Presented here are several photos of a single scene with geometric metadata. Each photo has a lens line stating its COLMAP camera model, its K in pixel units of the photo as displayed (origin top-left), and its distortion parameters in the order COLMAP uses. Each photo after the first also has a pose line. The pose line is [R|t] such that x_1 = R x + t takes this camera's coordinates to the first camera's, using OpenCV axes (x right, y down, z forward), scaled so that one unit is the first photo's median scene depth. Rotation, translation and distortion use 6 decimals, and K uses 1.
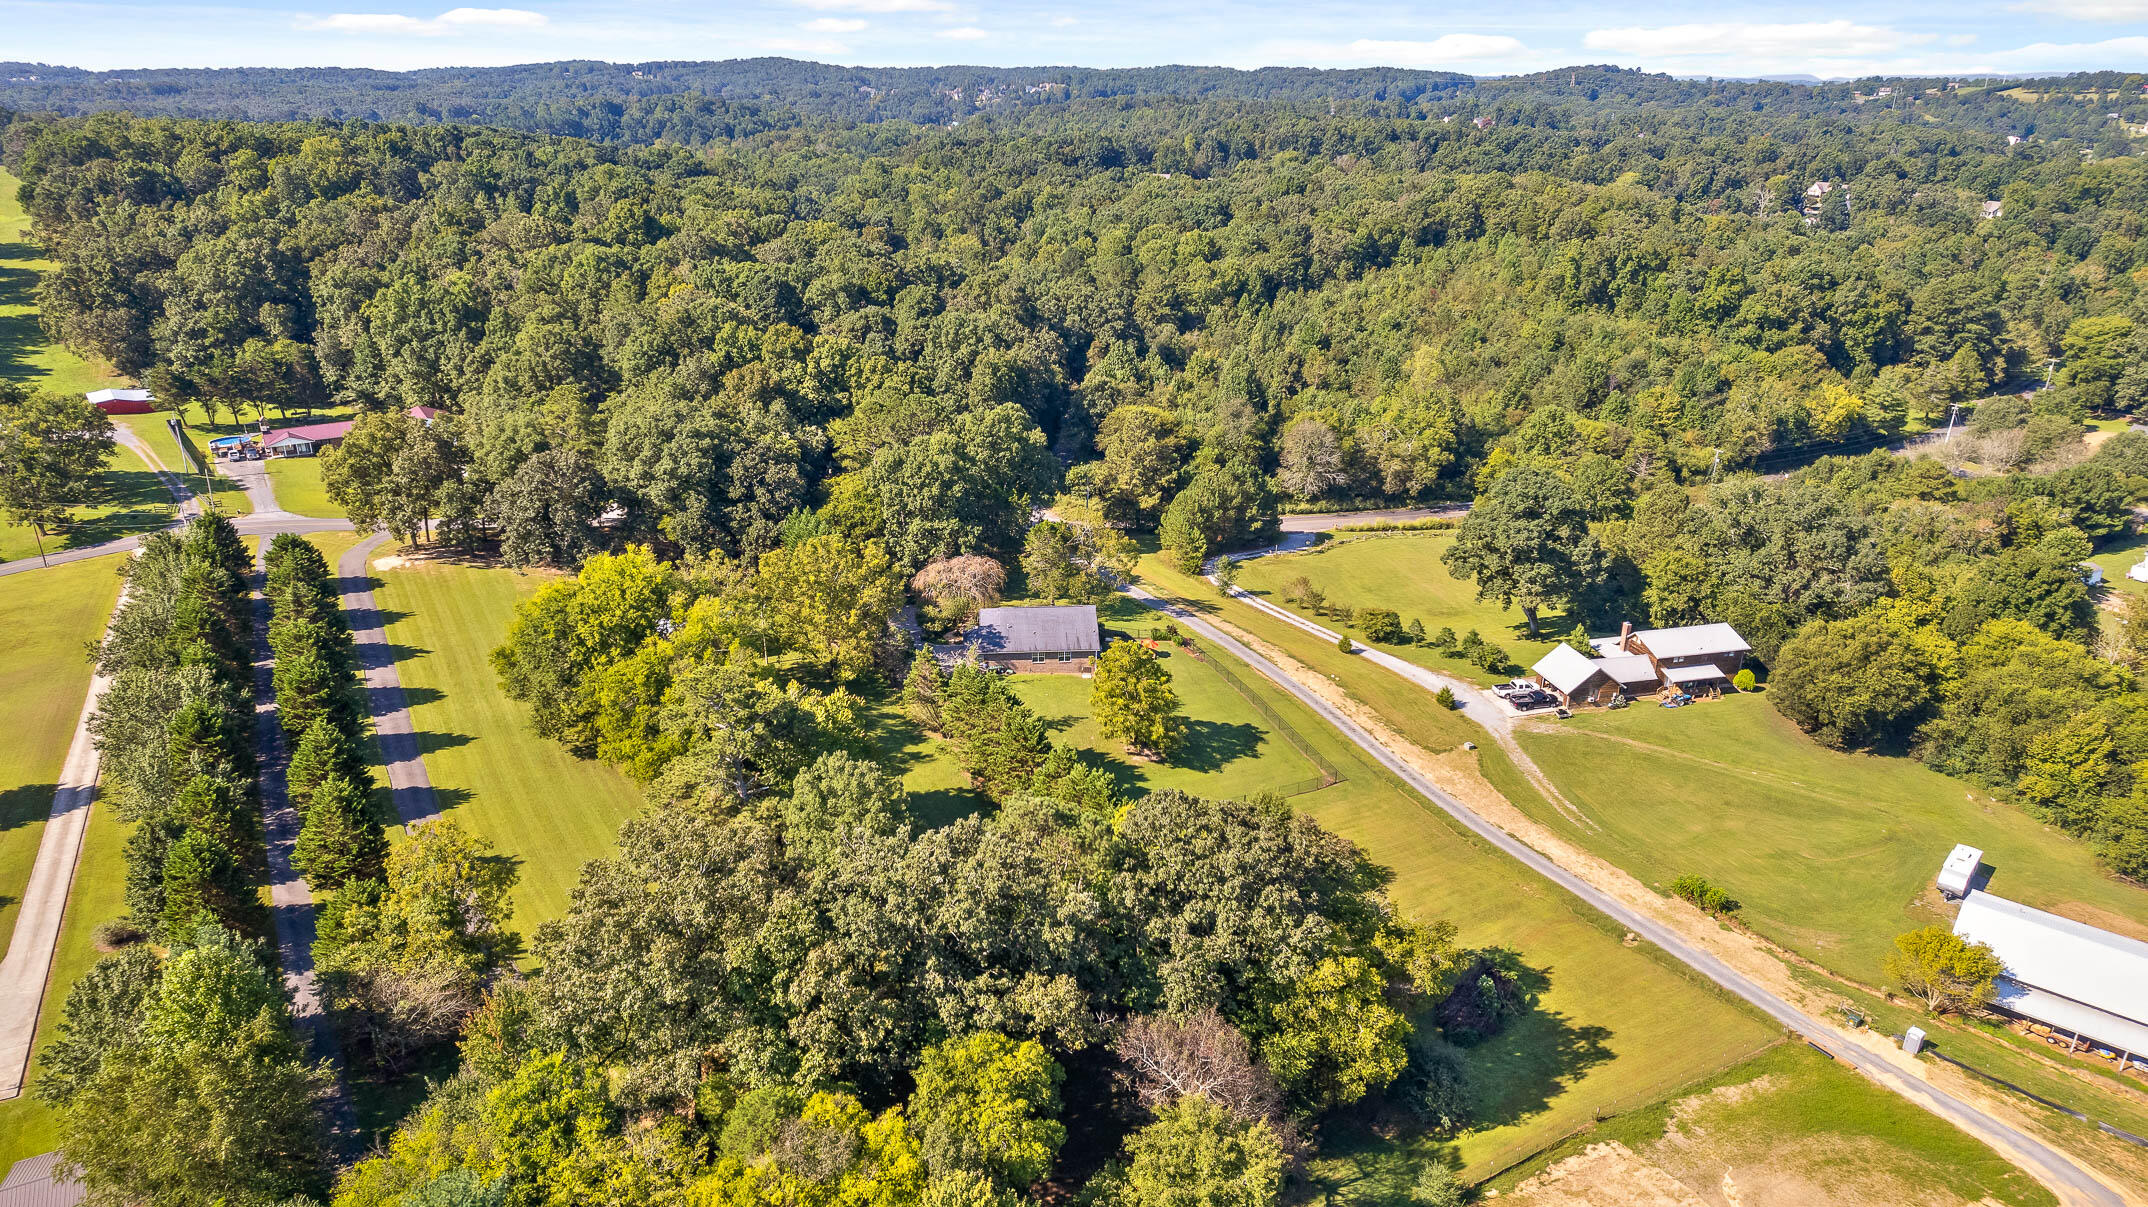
lens RADIAL K [[1372.3, 0, 1075.4], [0, 1372.3, 612.2], [0, 0, 1]] dist [-0.071816, 0.065754]
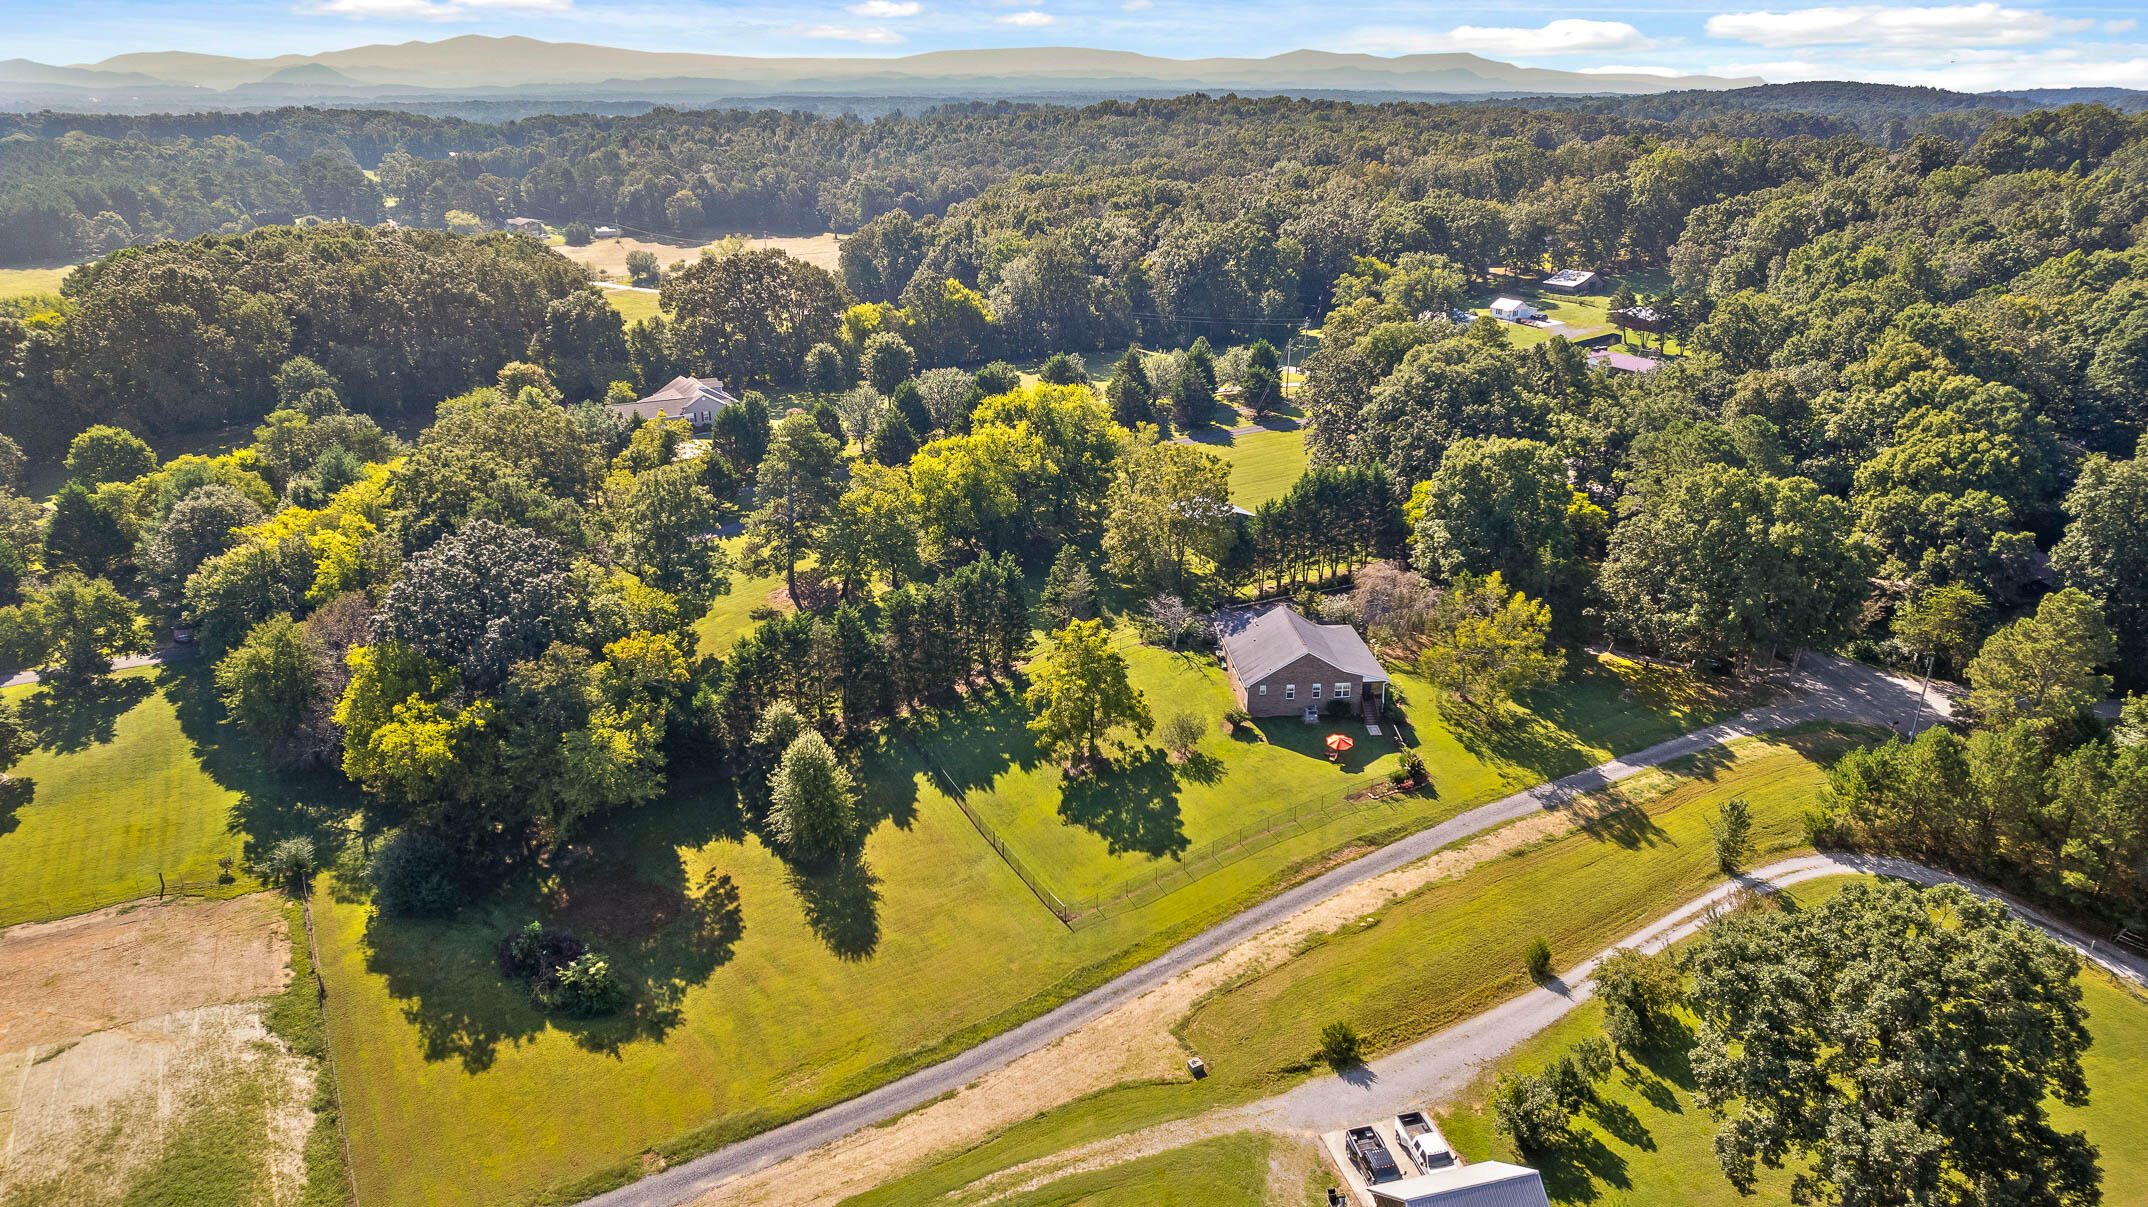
lens RADIAL K [[1372.3, 0, 1073.8], [0, 1372.3, 609.6], [0, 0, 1]] dist [-0.071816, 0.065754]
pose [[0.011823, 0.359750, -0.932974, 0.649542], [-0.372404, 0.867501, 0.329785, -0.206559], [0.927995, 0.343544, 0.144229, 0.687315]]
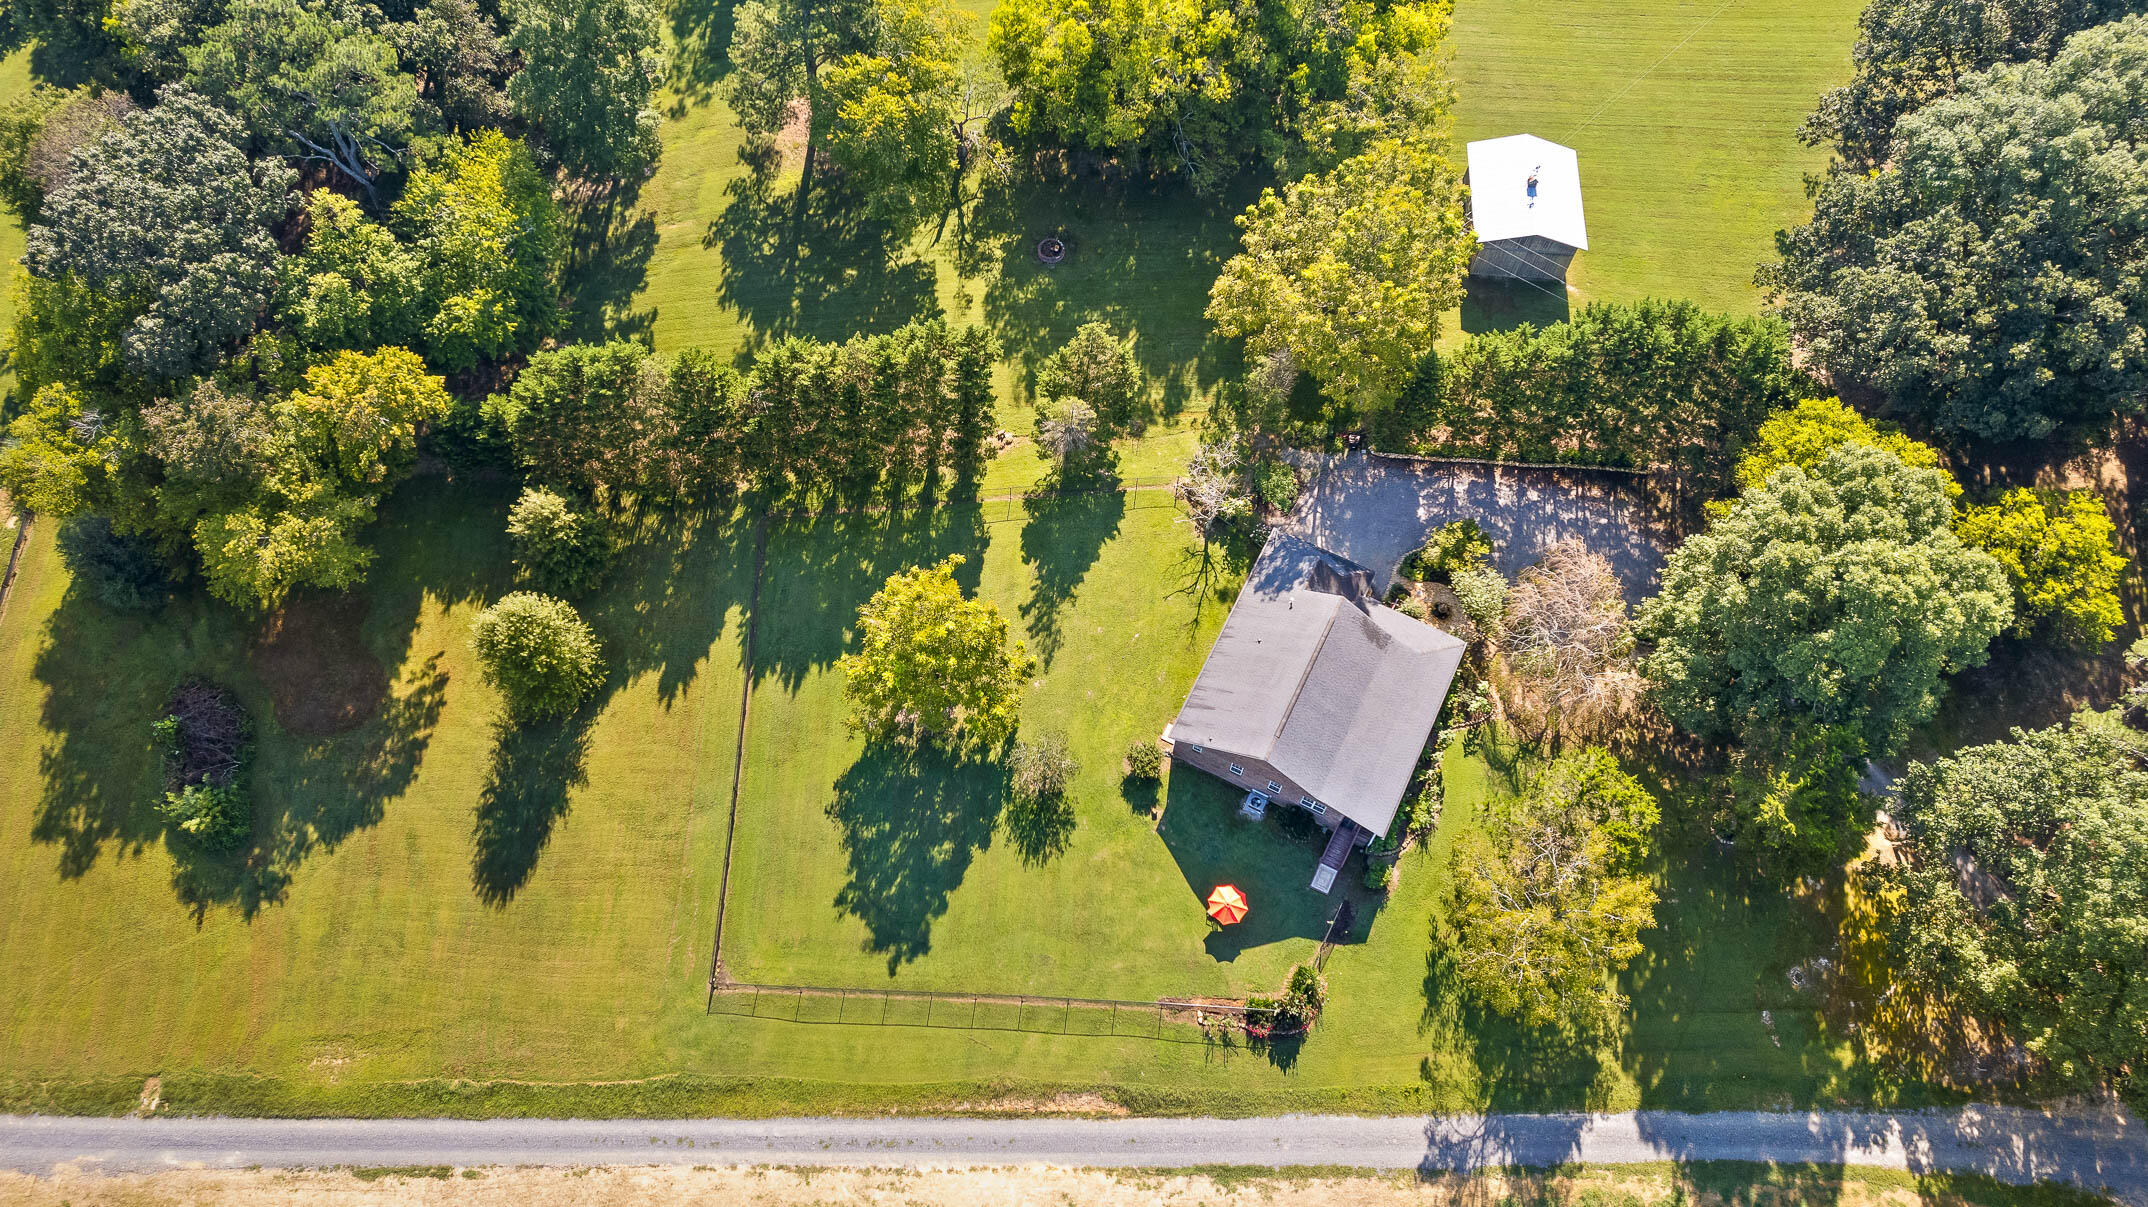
lens RADIAL K [[1384.5, 0, 1075.2], [0, 1384.5, 610.8], [0, 0, 1]] dist [-0.043649, 0.027203]
pose [[-0.512122, 0.777252, -0.365528, 0.164063], [-0.341670, 0.206101, 0.916943, -0.390779], [0.788031, 0.594477, 0.160015, 0.759785]]
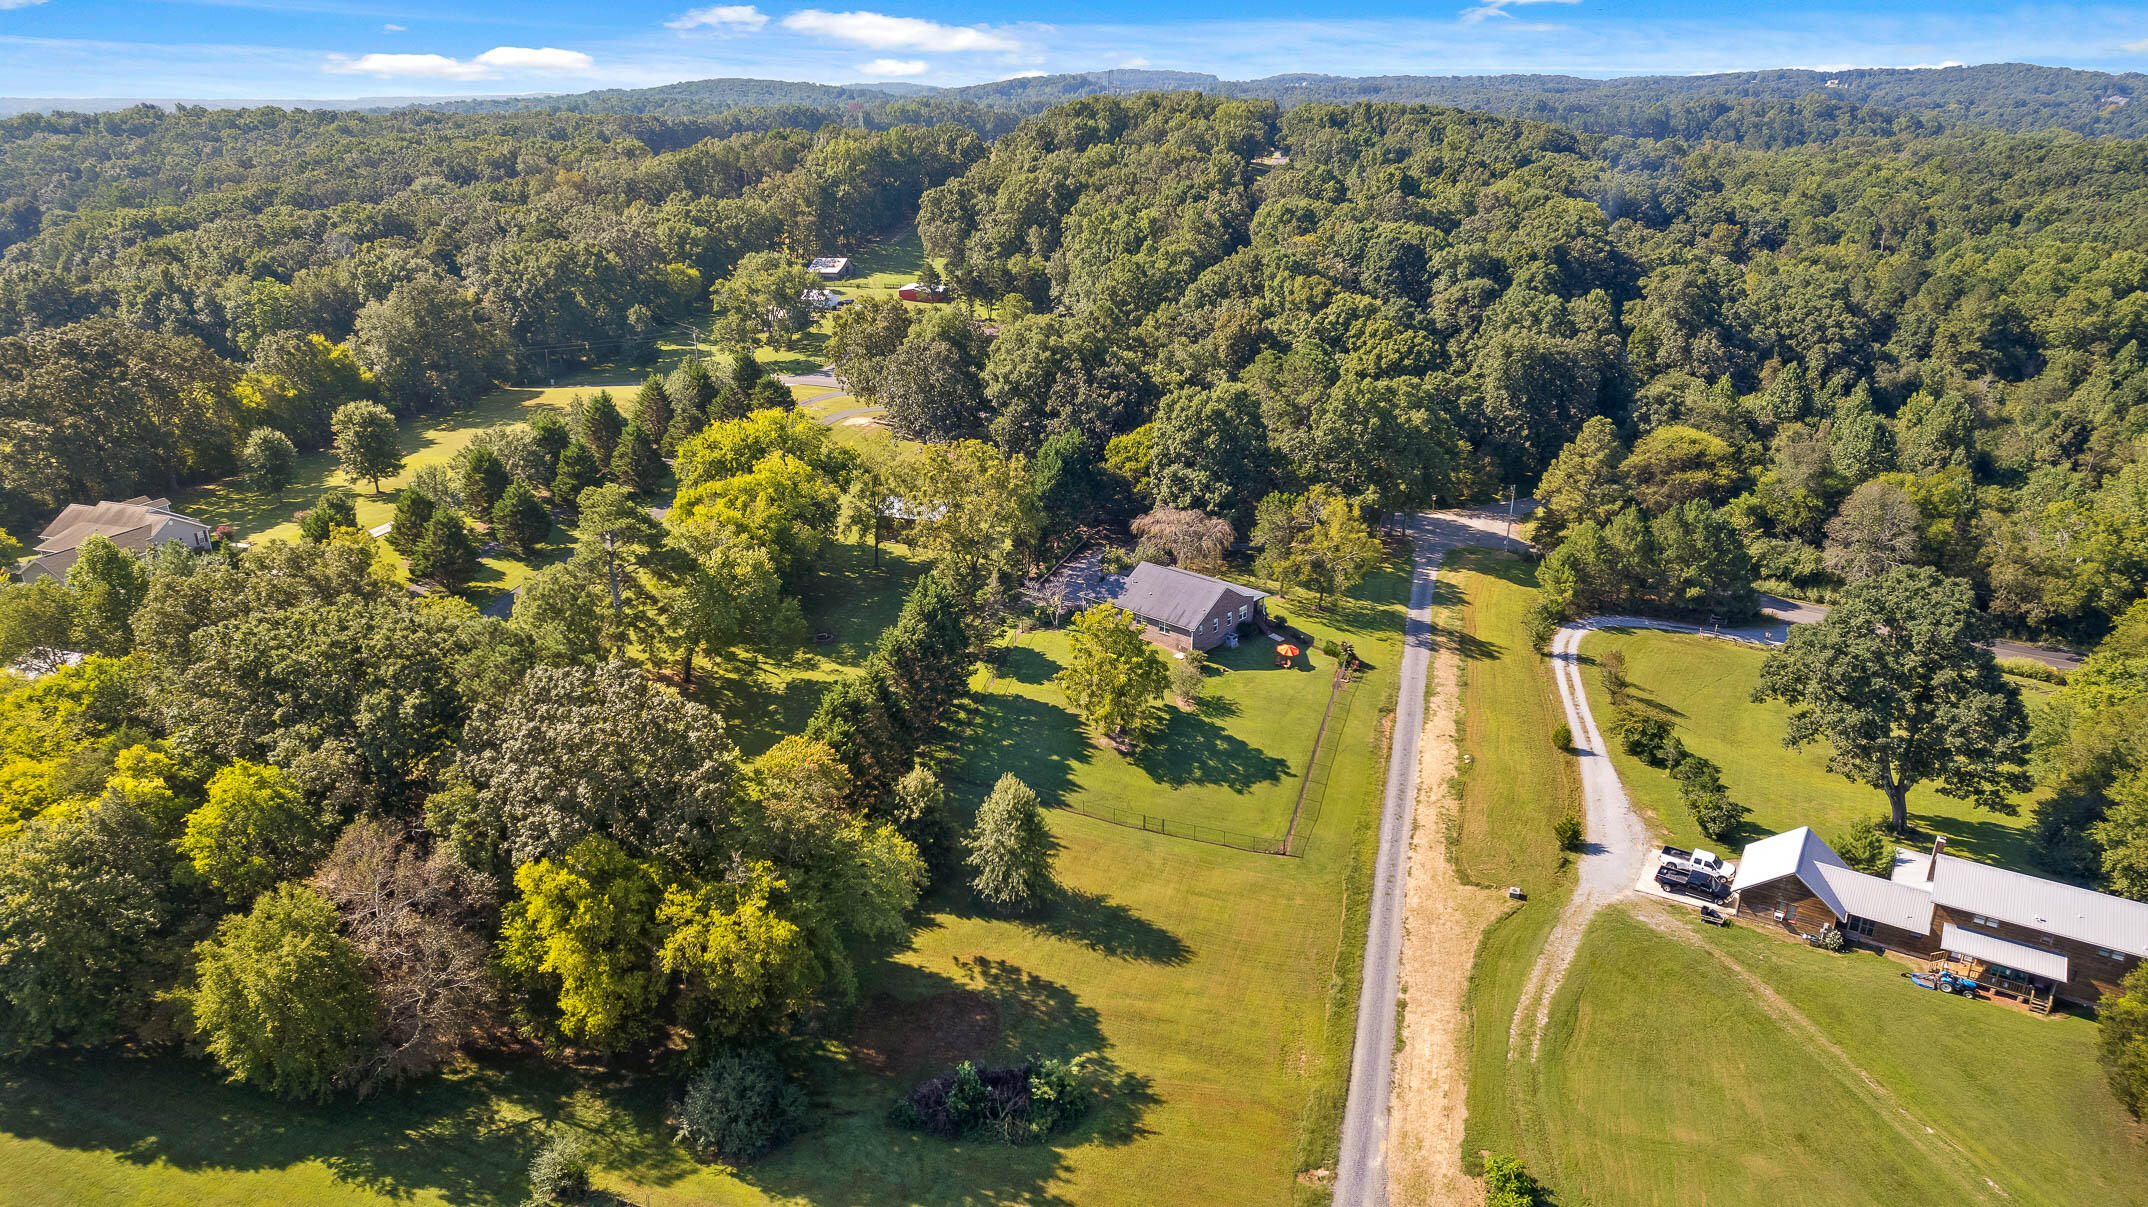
lens RADIAL K [[1372.3, 0, 1079.2], [0, 1372.3, 622.6], [0, 0, 1]] dist [-0.071816, 0.065754]
pose [[0.693758, 0.262004, -0.670860, 0.486784], [-0.262980, 0.959319, 0.102705, -0.041897], [0.670478, 0.105170, 0.734437, 0.271878]]
